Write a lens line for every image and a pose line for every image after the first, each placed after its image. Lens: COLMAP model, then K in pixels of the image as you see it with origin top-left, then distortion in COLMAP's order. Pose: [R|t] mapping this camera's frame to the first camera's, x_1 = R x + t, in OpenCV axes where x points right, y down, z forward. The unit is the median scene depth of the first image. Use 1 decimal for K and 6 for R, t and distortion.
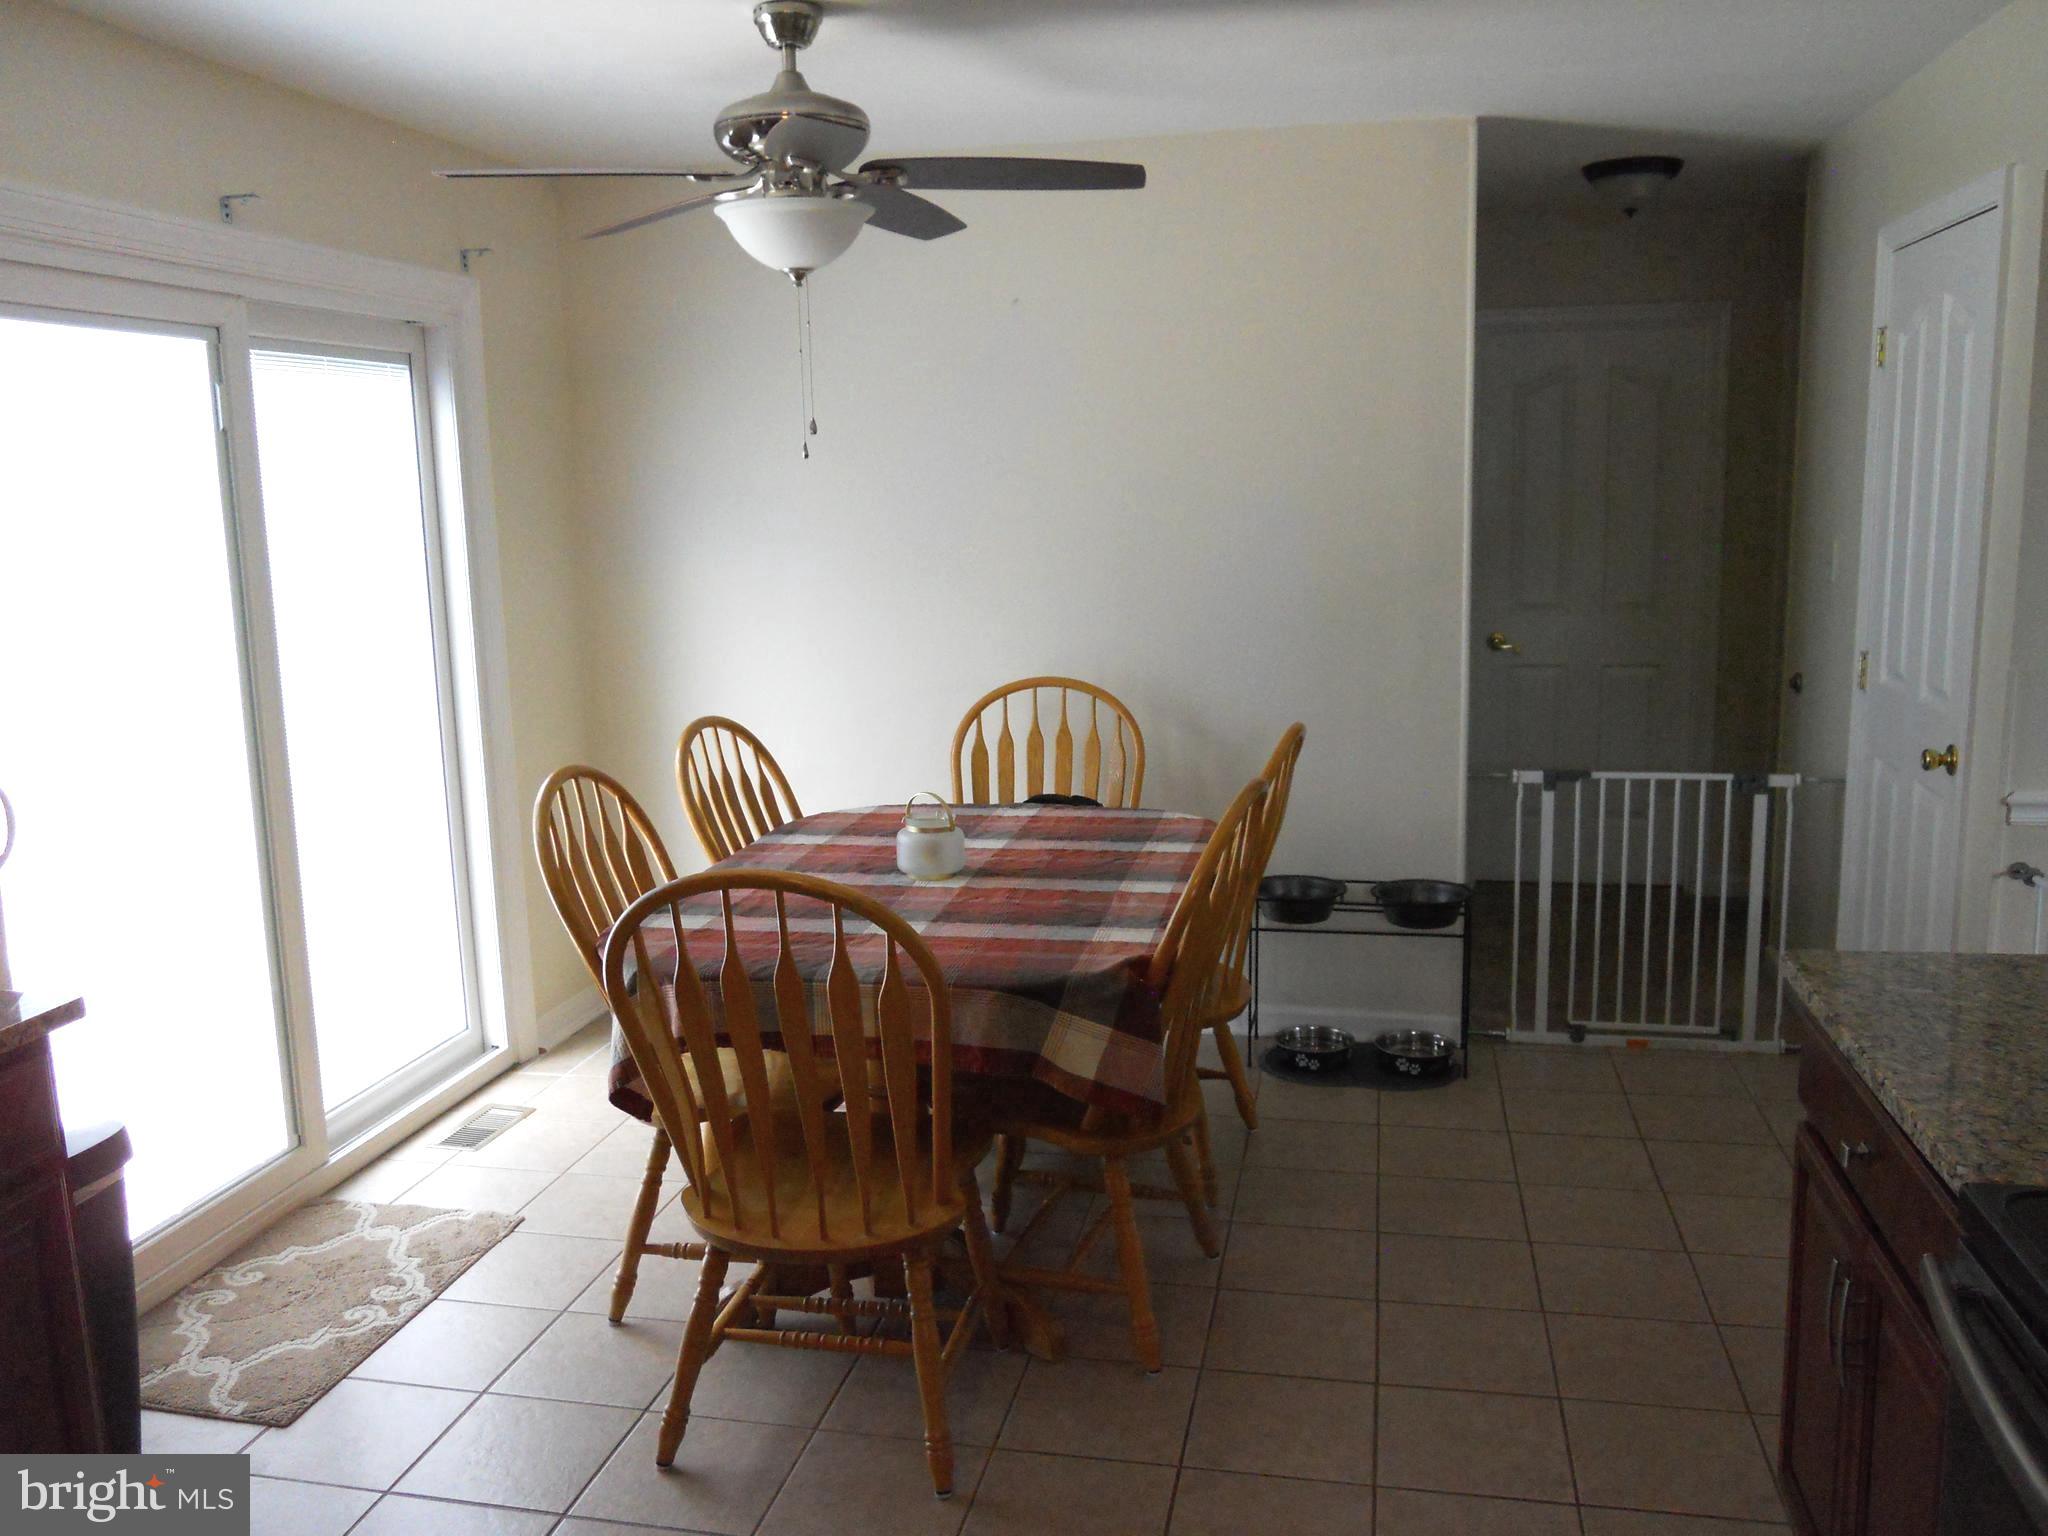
lens RADIAL K [[1709.1, 0, 1028.9], [0, 1709.1, 772.3], [0, 0, 1]] dist [-0.009144, 0.016076]
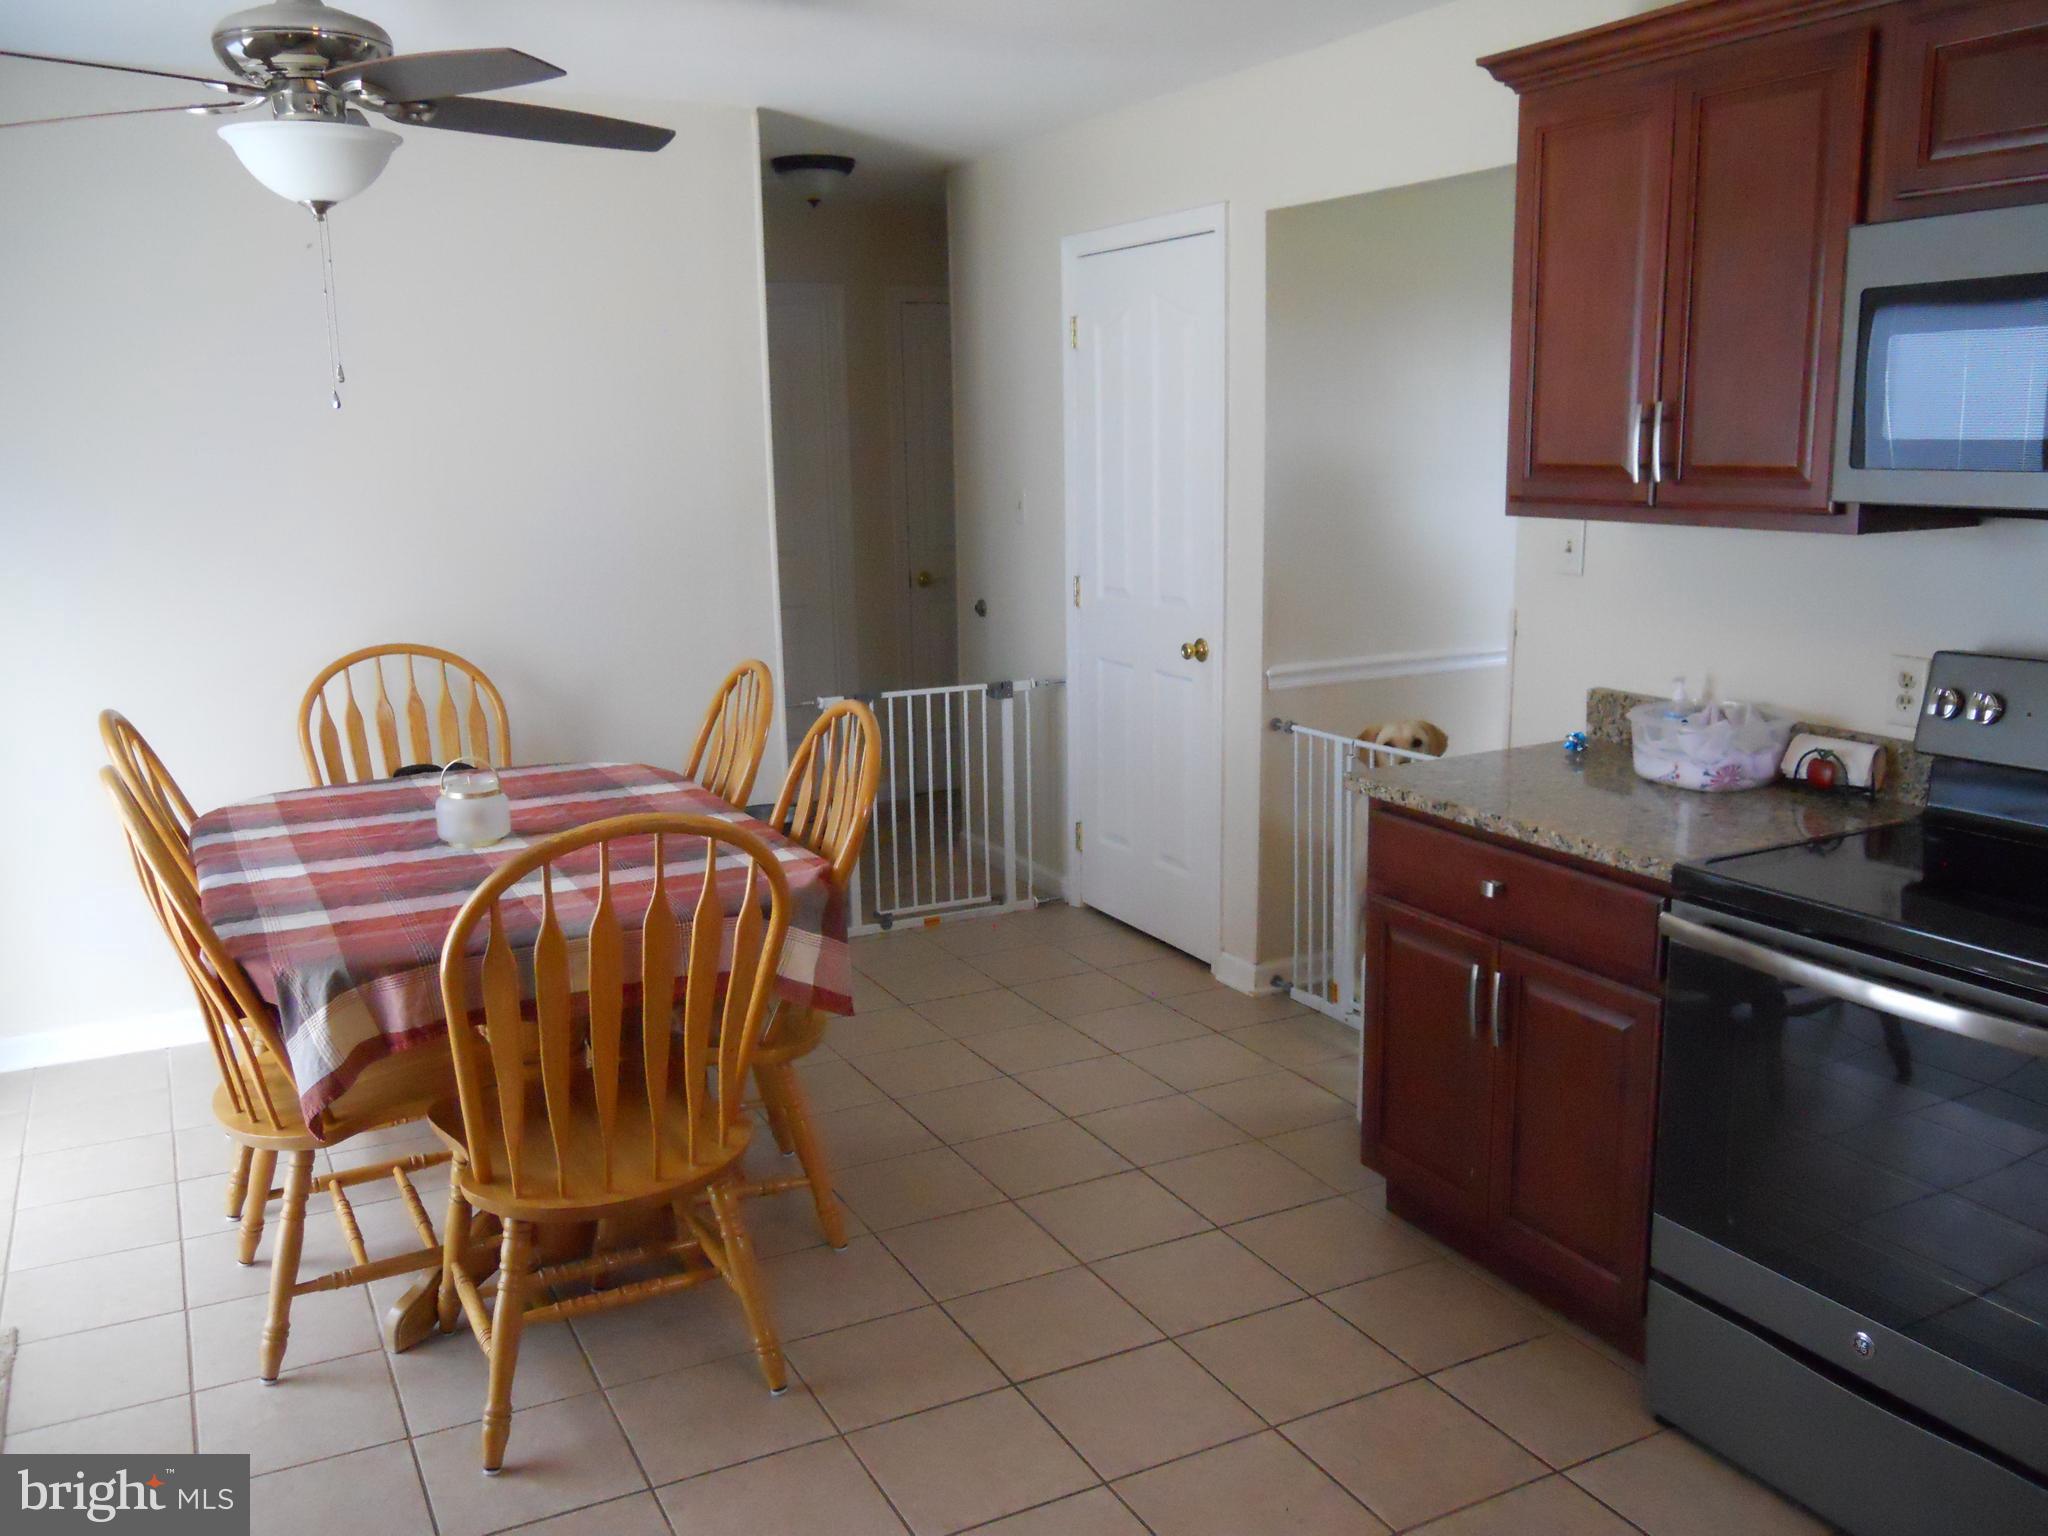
lens RADIAL K [[1709.1, 0, 1024.6], [0, 1709.1, 767.8], [0, 0, 1]] dist [-0.009144, 0.016076]
pose [[0.780635, -0.114560, 0.614398, -0.309788], [0.104693, 0.993136, 0.052160, -0.000112], [-0.616156, 0.023606, 0.787270, 0.035720]]
